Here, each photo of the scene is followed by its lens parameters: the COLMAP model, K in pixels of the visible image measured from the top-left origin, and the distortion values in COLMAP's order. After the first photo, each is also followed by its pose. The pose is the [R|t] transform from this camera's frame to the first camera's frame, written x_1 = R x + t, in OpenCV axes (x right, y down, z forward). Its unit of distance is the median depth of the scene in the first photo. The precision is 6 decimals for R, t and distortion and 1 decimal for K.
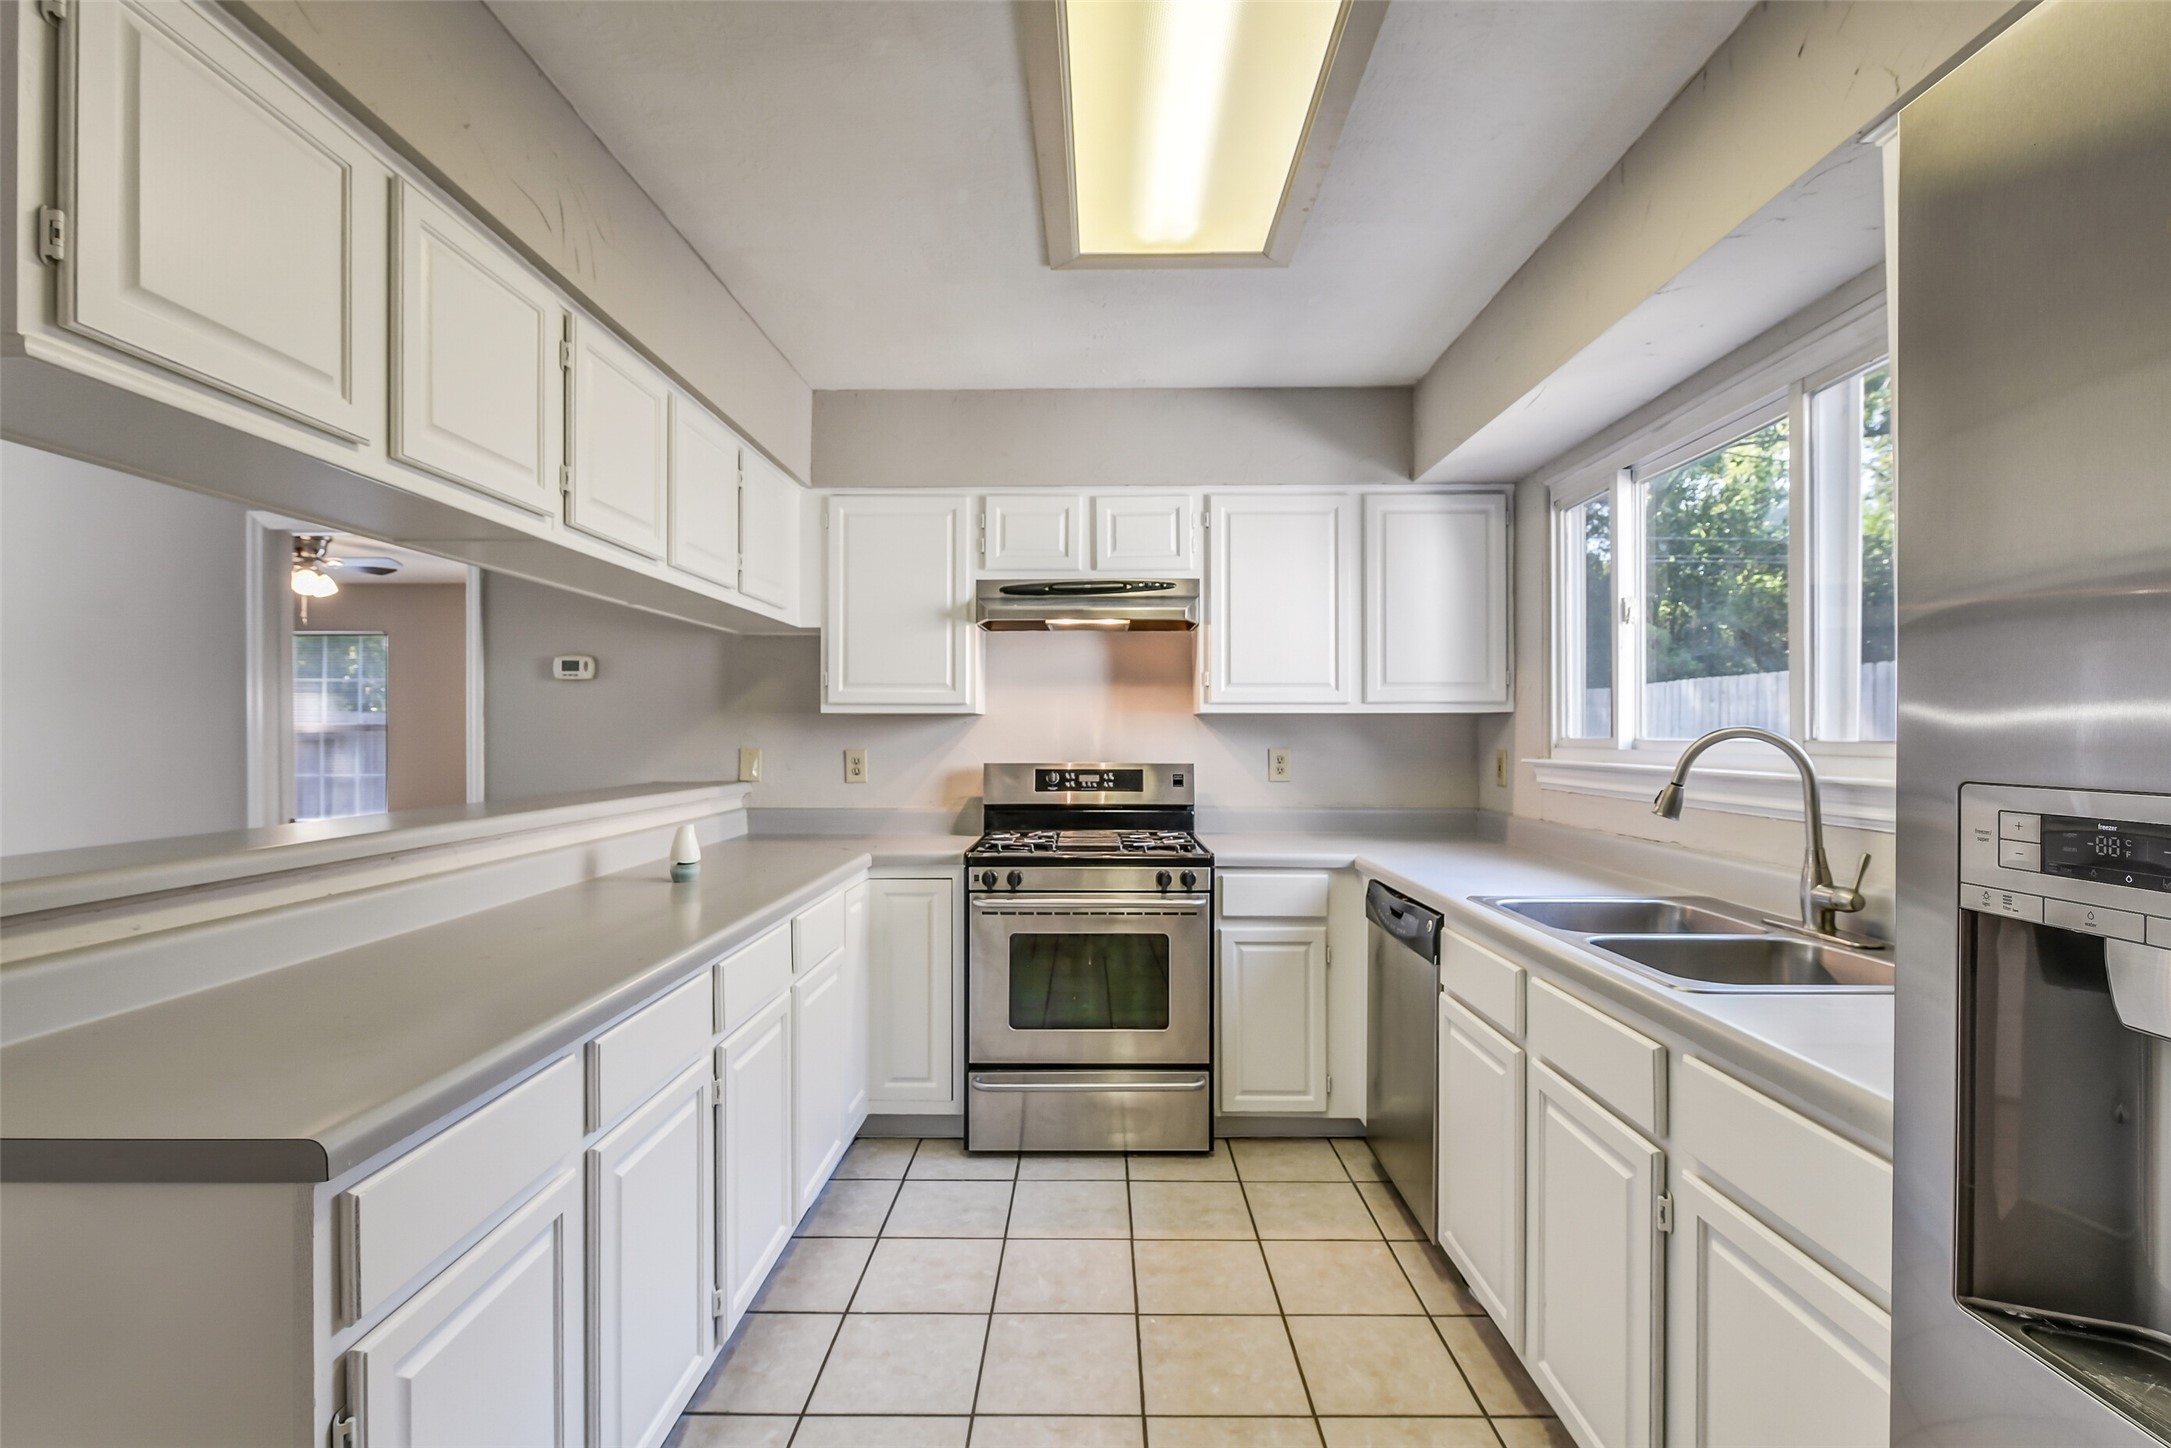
lens RADIAL K [[980.2, 0, 1085.5], [0, 980.2, 731.0], [0, 0, 1]] dist [-0.004007, -0.002762]
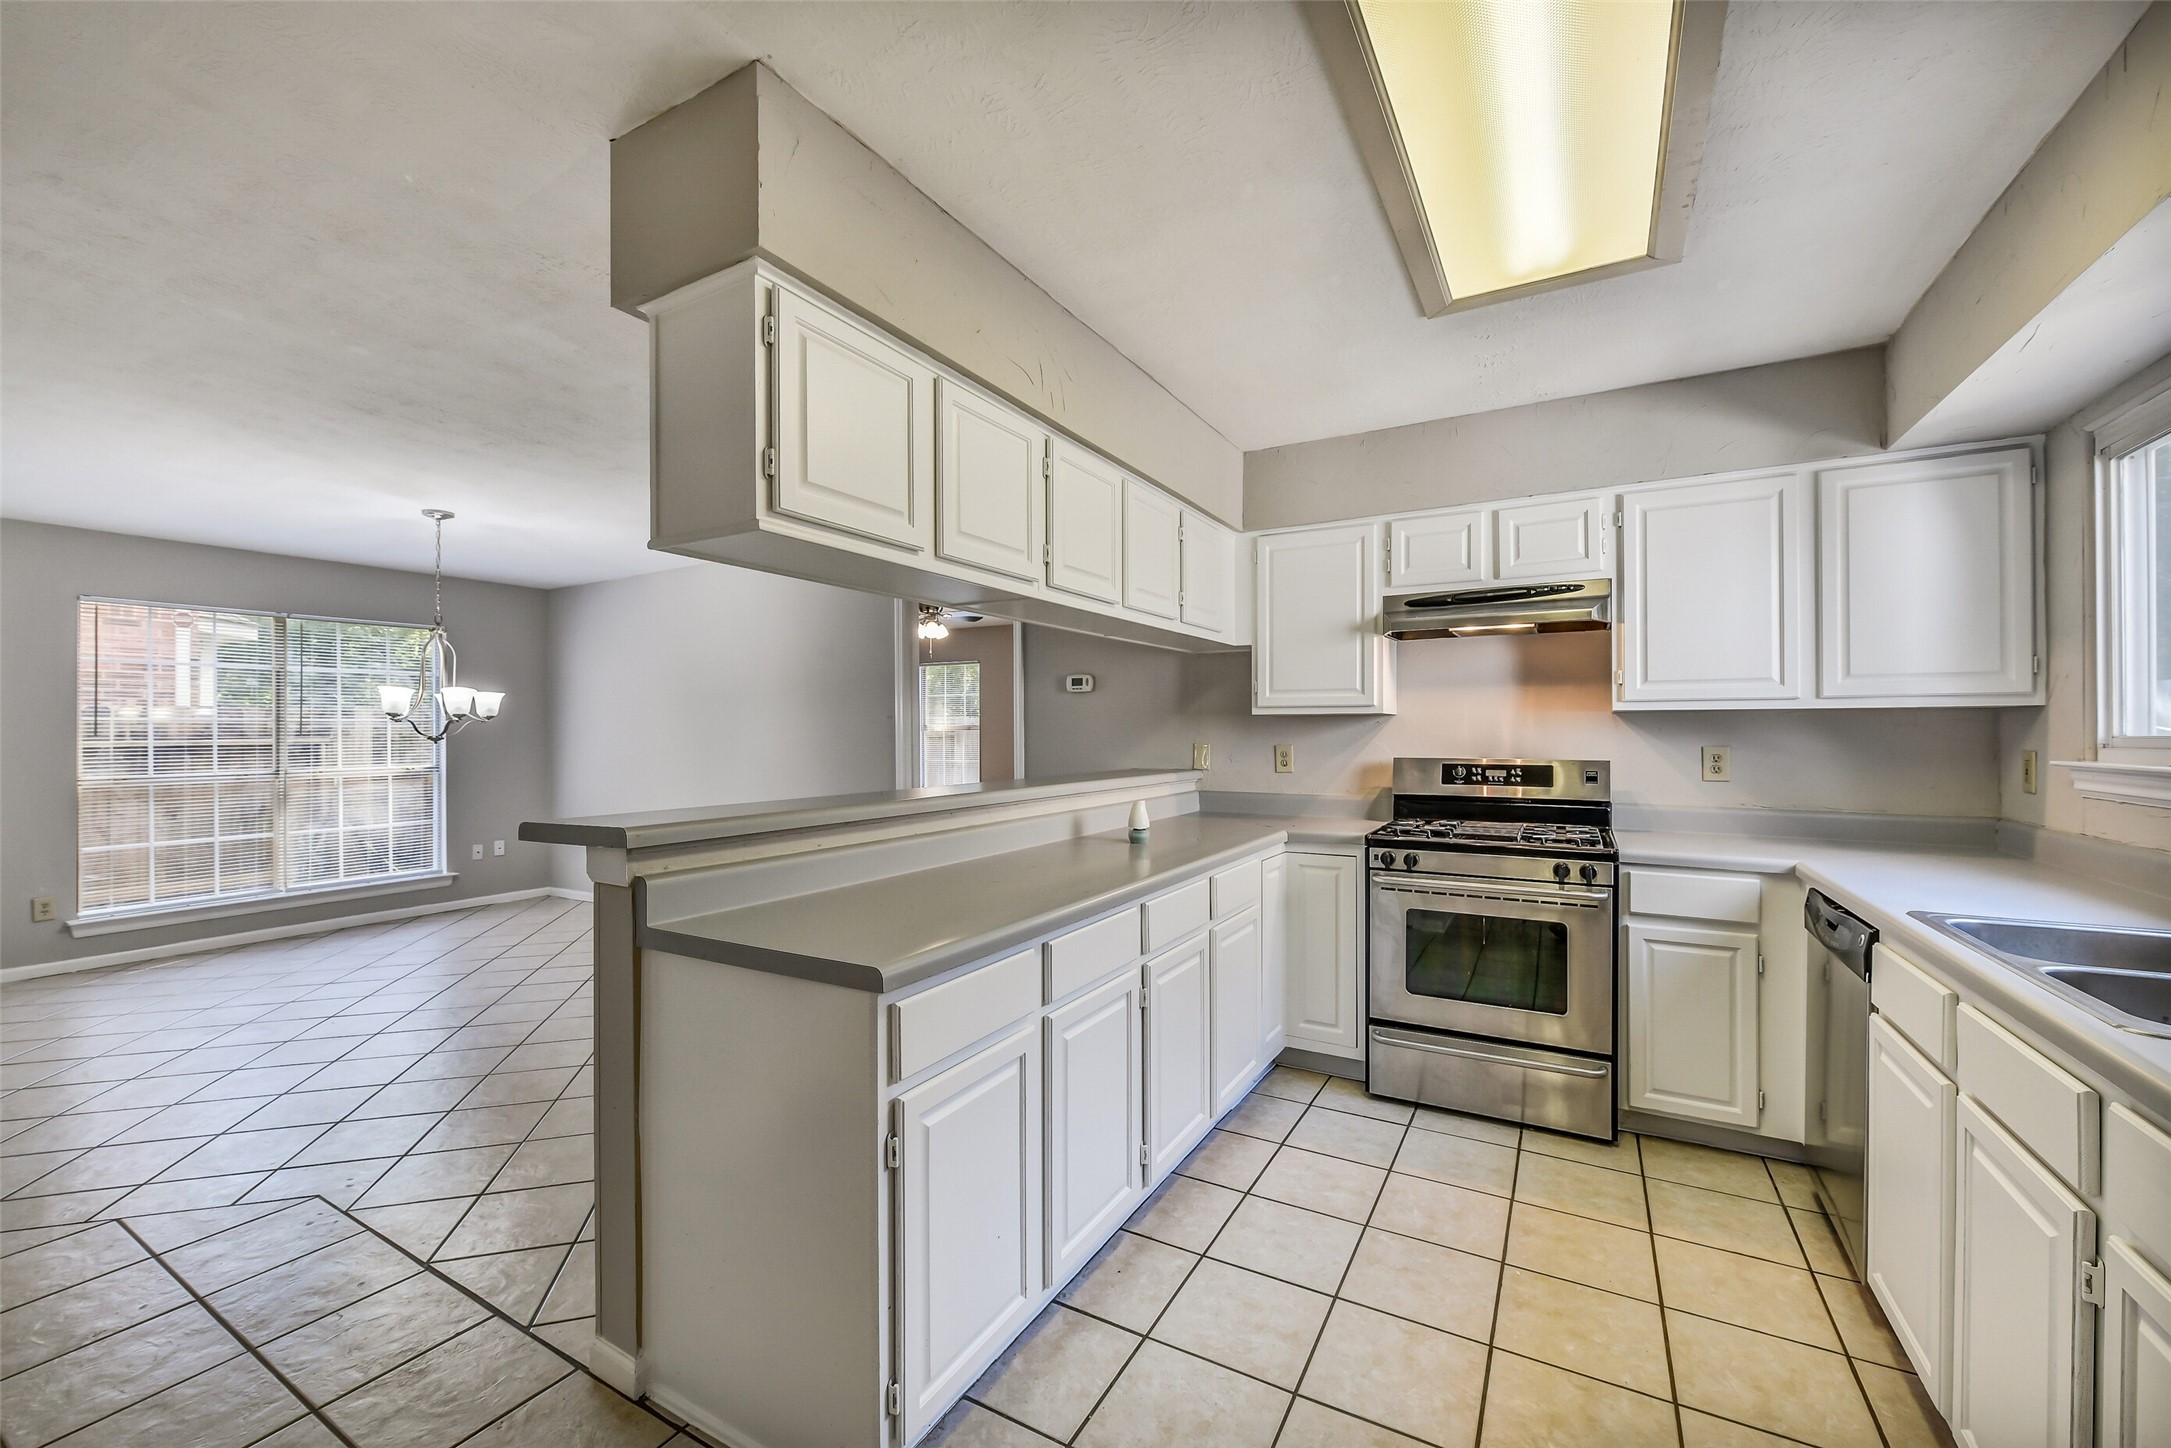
lens RADIAL K [[861.0, 0, 1085.9], [0, 861.0, 732.7], [0, 0, 1]] dist [-0.011445, 0.001278]
pose [[0.871315, -0.000641, -0.490724, 0.092712], [0.002295, 0.999994, 0.002768, 0.000354], [0.490719, -0.003539, 0.871311, -0.046834]]
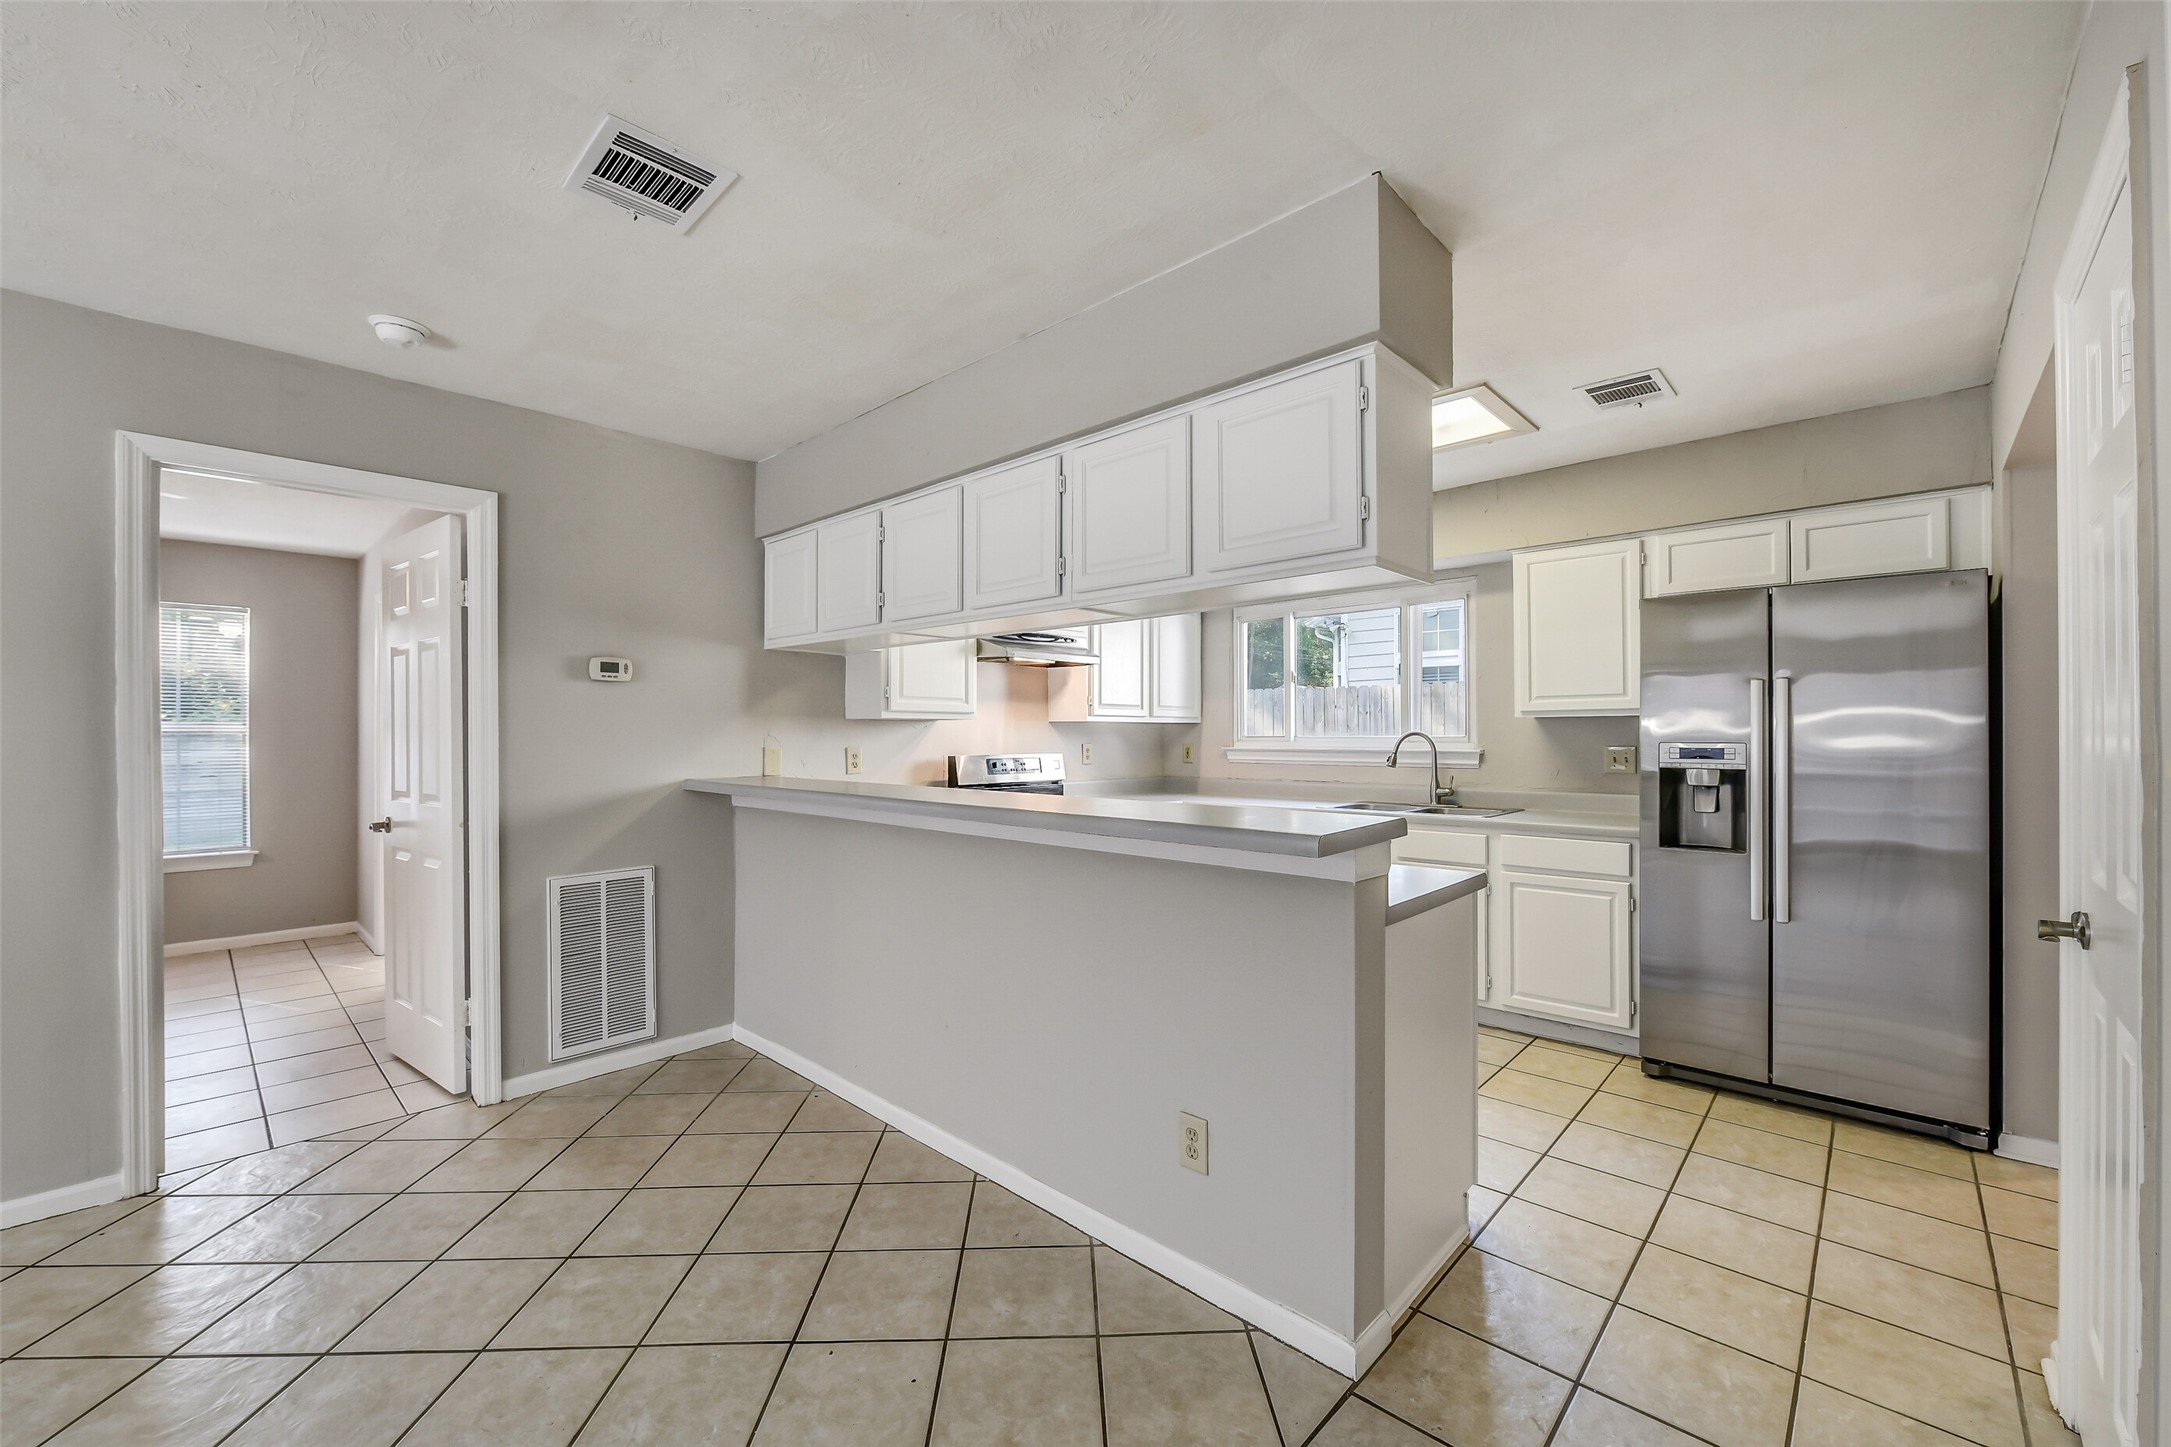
lens RADIAL K [[861.0, 0, 1087.2], [0, 861.0, 729.9], [0, 0, 1]] dist [-0.011445, 0.001278]
pose [[0.673988, 0.003827, 0.738733, -1.106072], [-0.002073, 0.999992, -0.003289, -0.000143], [-0.738740, 0.000686, 0.673991, 0.047776]]
